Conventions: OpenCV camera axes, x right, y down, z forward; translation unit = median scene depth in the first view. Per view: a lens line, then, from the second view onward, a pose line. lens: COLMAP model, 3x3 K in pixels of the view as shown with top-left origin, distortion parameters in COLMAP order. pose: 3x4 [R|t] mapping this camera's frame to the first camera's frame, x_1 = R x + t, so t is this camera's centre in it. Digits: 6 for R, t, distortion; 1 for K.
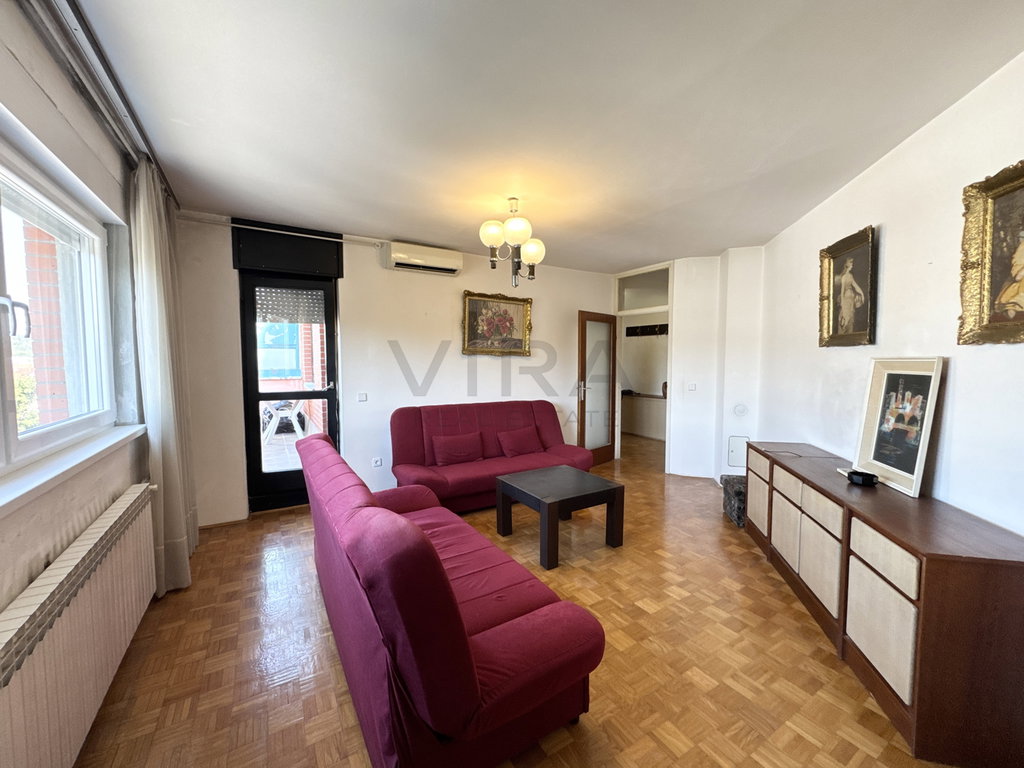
lens RADIAL K [[407.6, 0, 510.3], [0, 407.6, 384.9], [0, 0, 1]] dist [-0.002304, -0.000239]
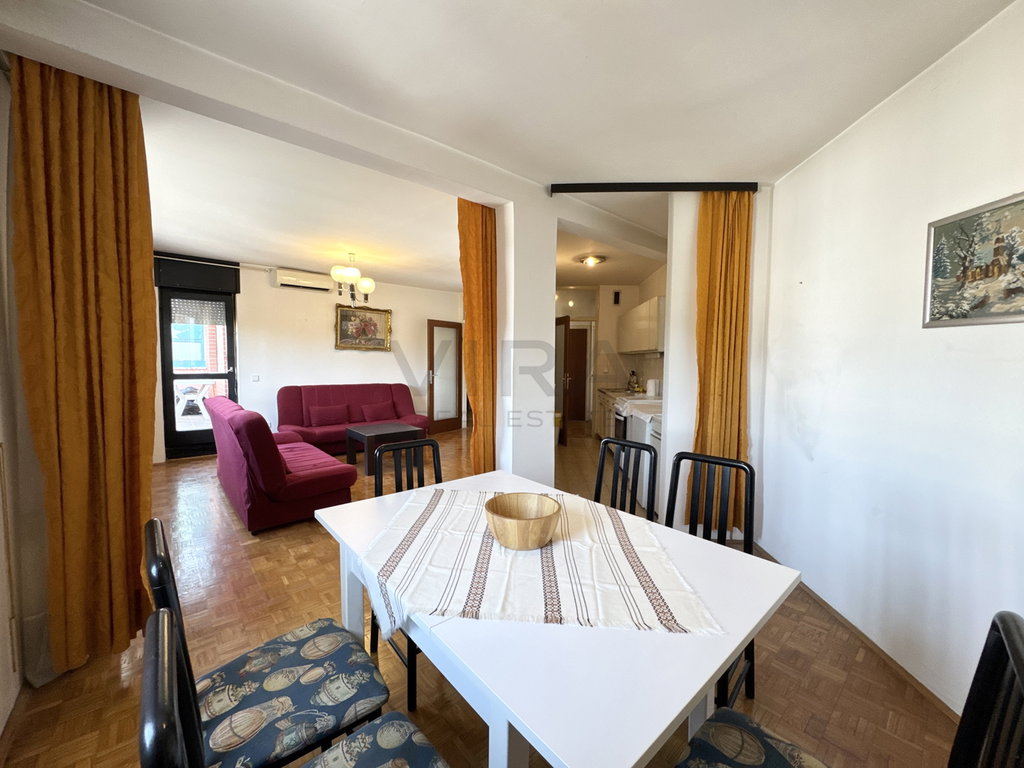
lens RADIAL K [[407.6, 0, 510.3], [0, 407.6, 384.9], [0, 0, 1]] dist [-0.002304, -0.000239]
pose [[0.985667, 0.002086, 0.168688, 0.255201], [-0.002795, 0.999988, 0.003970, 0.043096], [-0.168678, -0.004385, 0.985661, -0.509884]]
